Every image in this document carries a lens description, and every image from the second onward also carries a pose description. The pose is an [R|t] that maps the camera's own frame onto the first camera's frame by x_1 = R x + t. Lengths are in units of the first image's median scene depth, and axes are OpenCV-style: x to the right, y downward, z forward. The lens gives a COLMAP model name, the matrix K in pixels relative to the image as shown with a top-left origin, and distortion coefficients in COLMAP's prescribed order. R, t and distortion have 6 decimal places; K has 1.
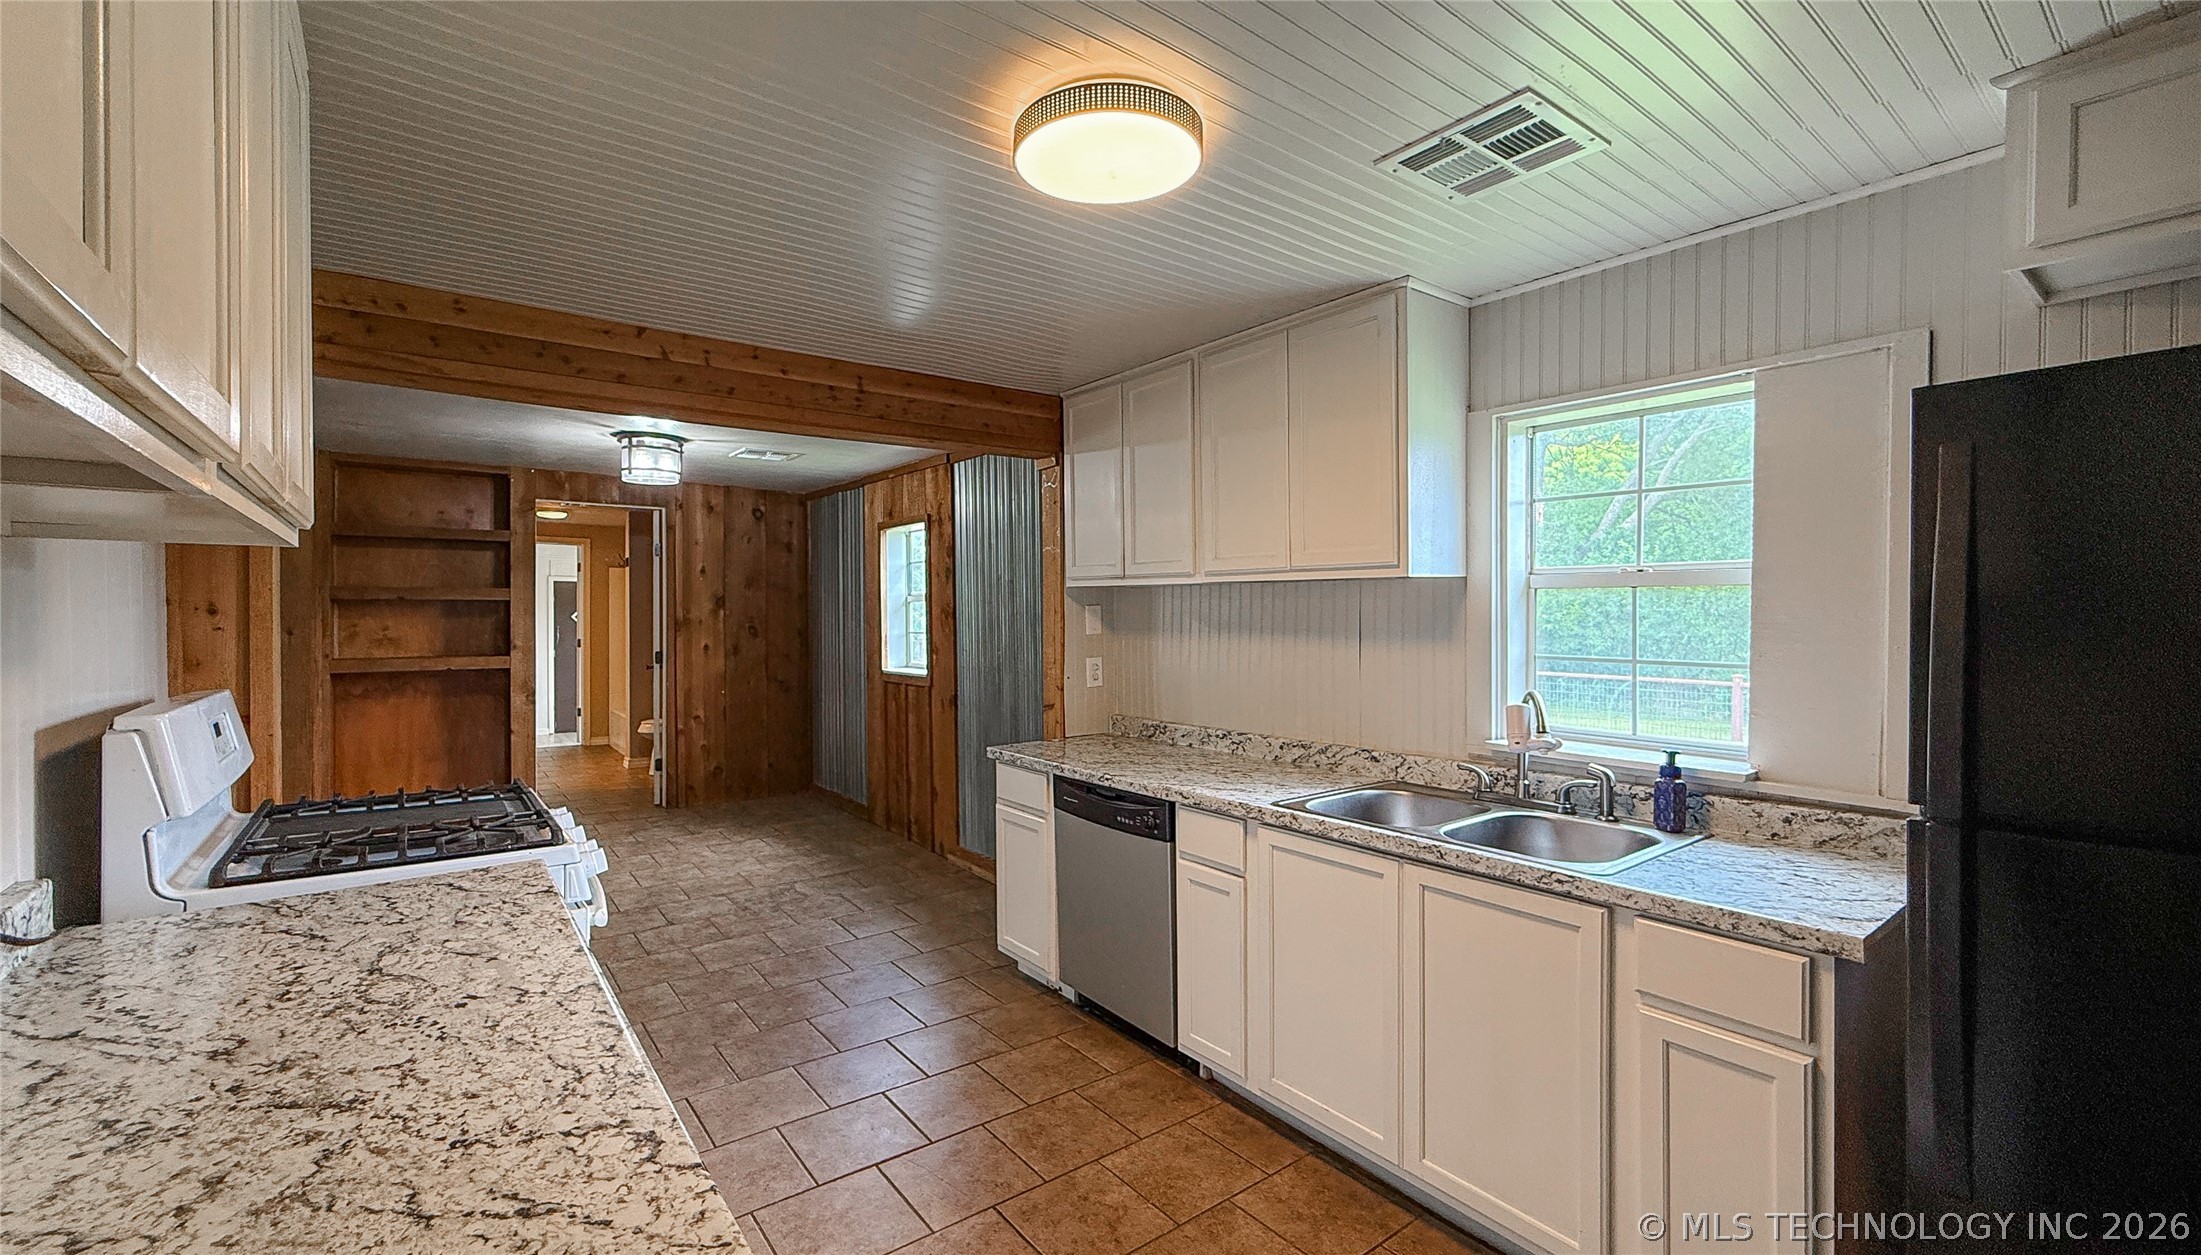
lens RADIAL K [[902.5, 0, 1048.6], [0, 902.5, 624.9], [0, 0, 1]] dist [0.002657, -0.000840]
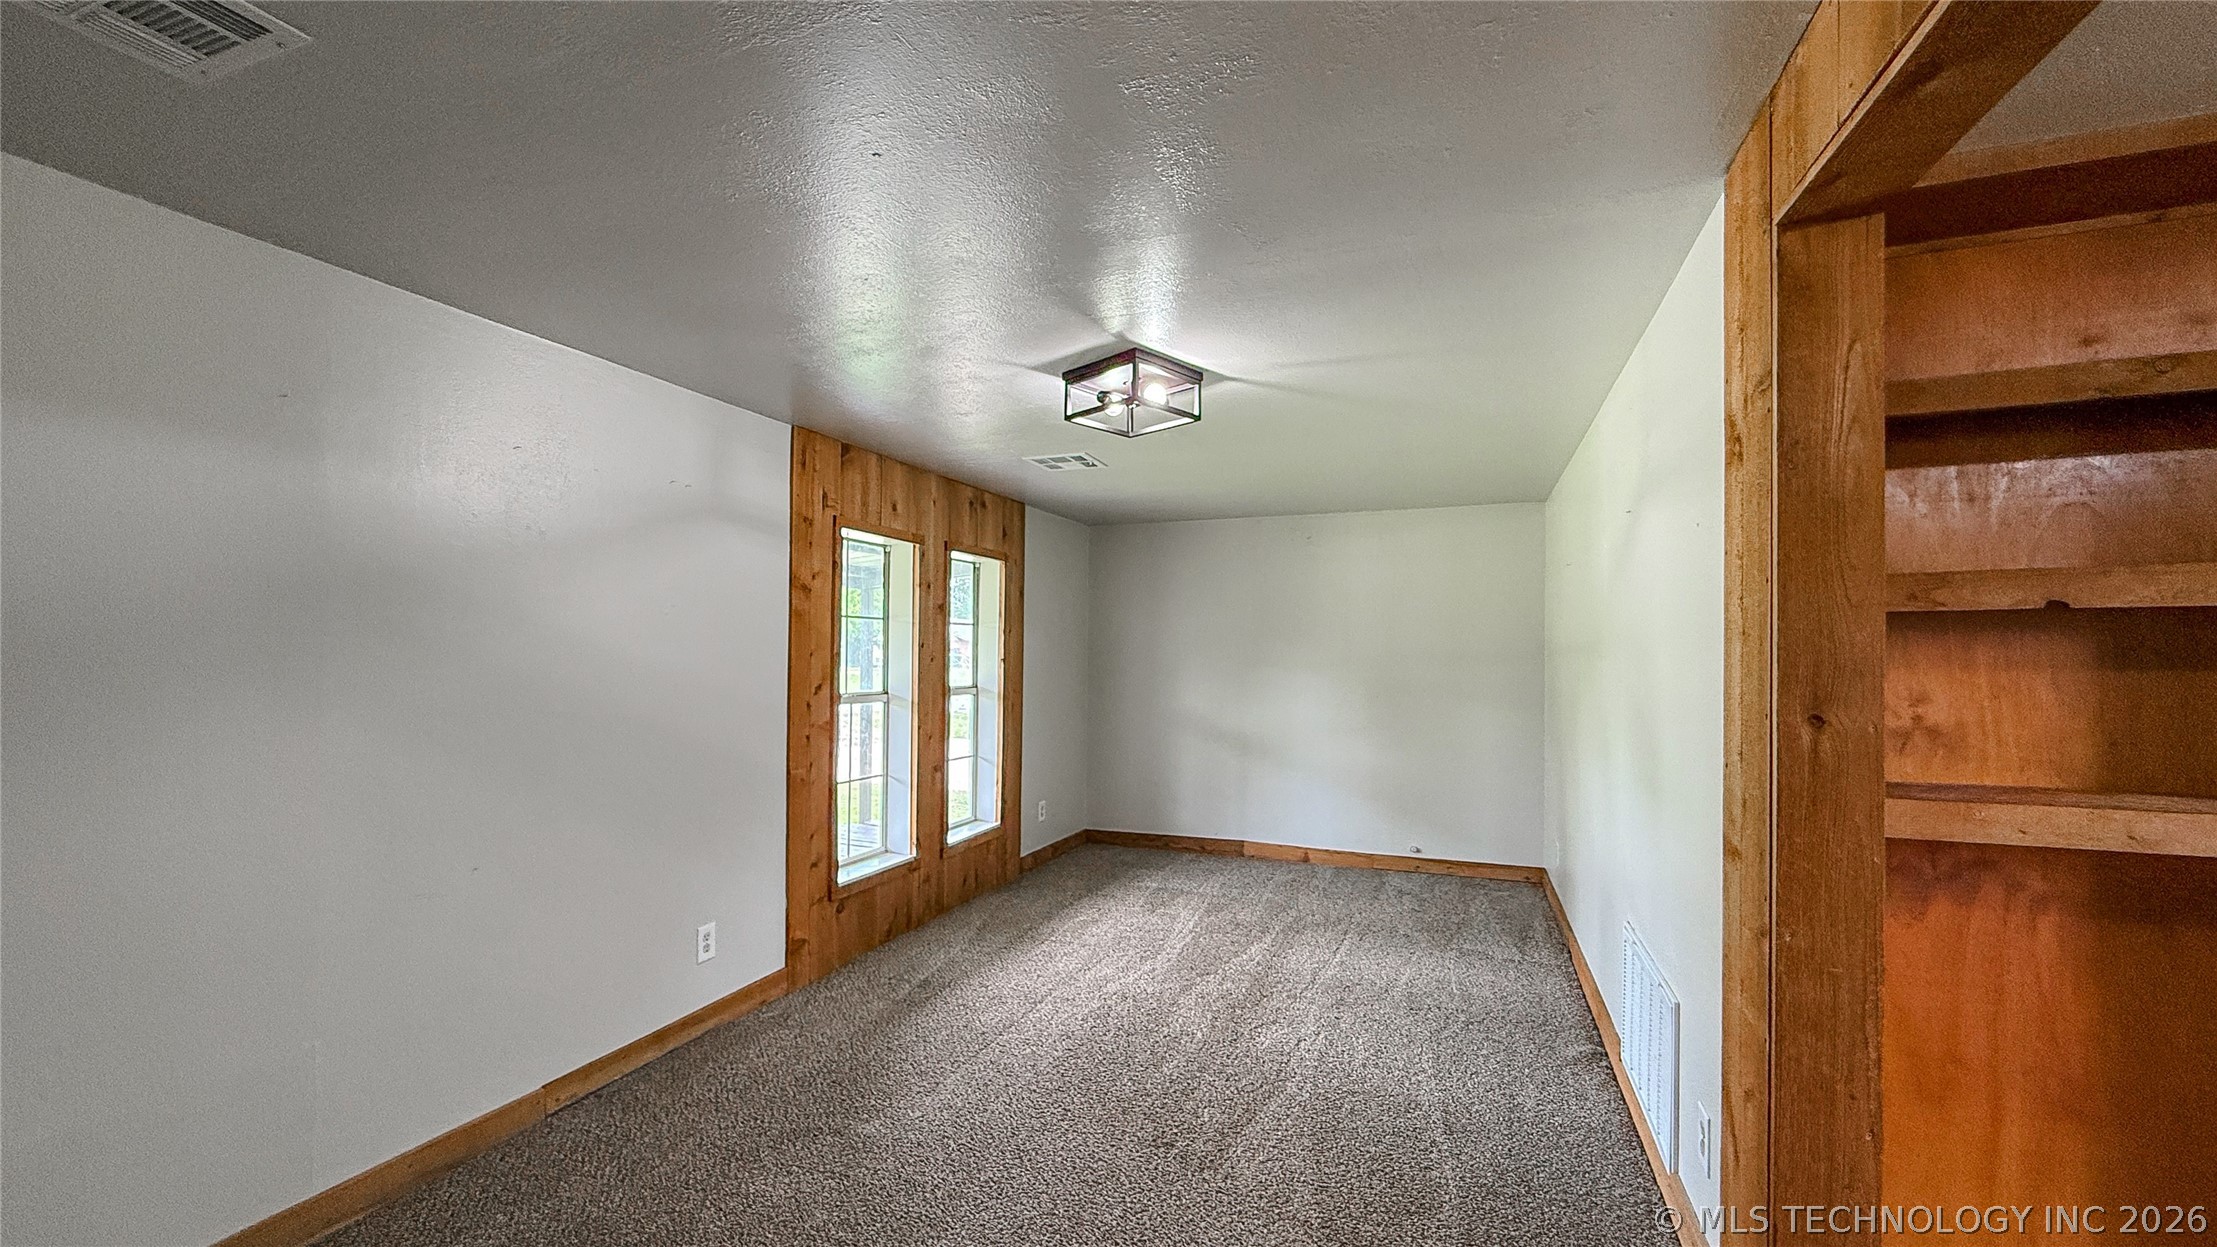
lens RADIAL K [[896.2, 0, 1099.3], [0, 896.2, 641.6], [0, 0, 1]] dist [0.000519, -0.000054]
pose [[0.564218, -0.014926, -0.825491, -0.800821], [-0.010590, 0.999623, -0.025313, -0.007967], [0.825558, 0.023024, 0.563847, 0.697525]]
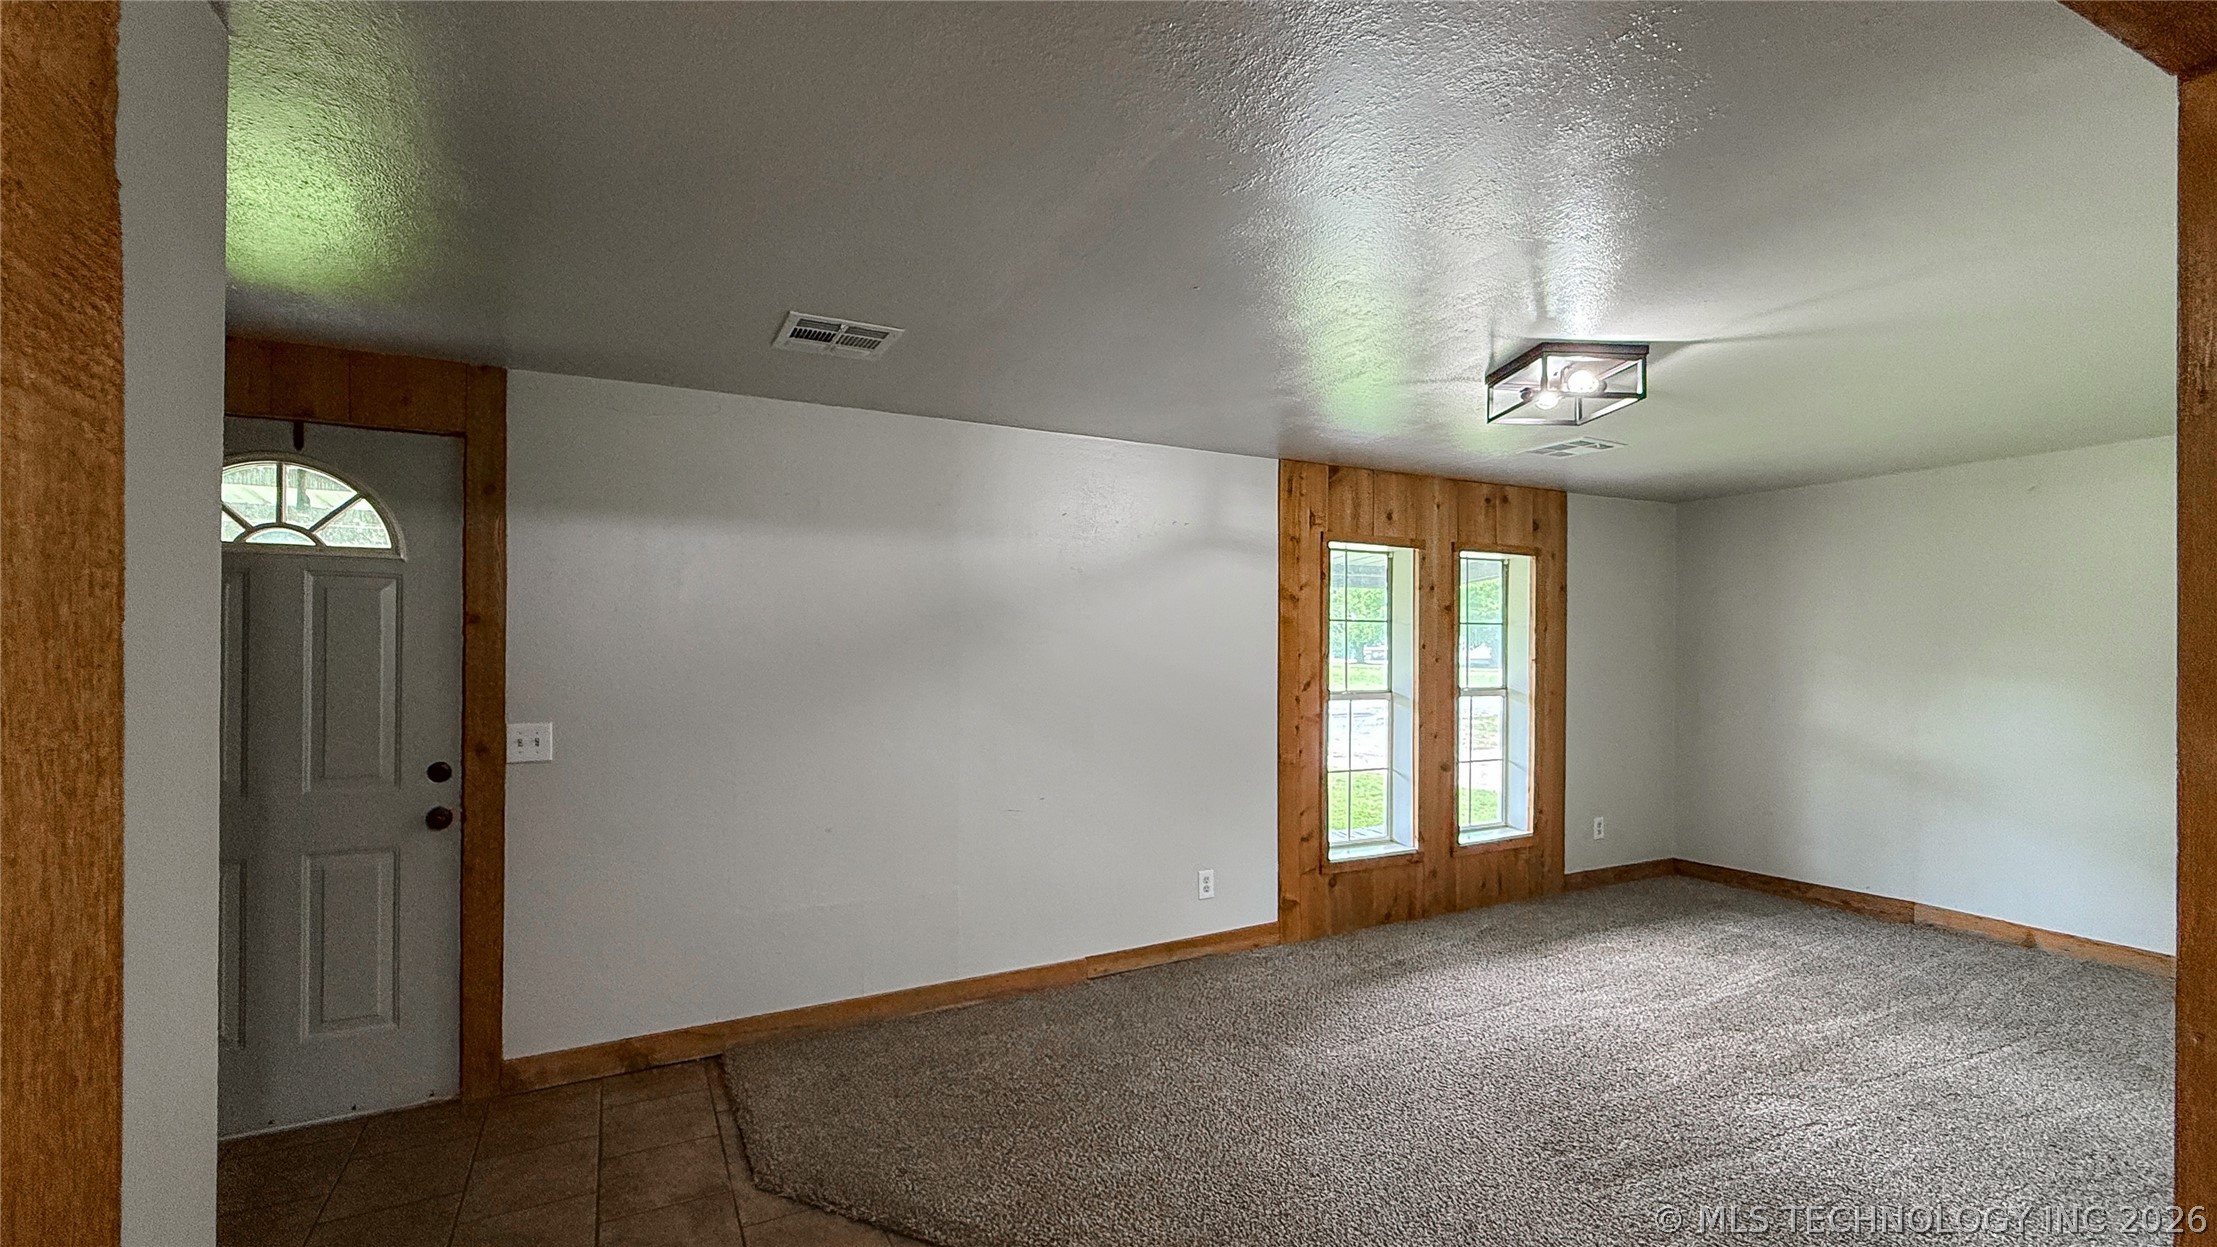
lens RADIAL K [[896.2, 0, 1042.1], [0, 896.2, 650.6], [0, 0, 1]] dist [0.000519, -0.000054]
pose [[-0.143541, -0.007828, -0.989613, -0.653069], [-0.012376, 0.999905, -0.006115, -0.010381], [0.989567, 0.011370, -0.143624, 0.811811]]
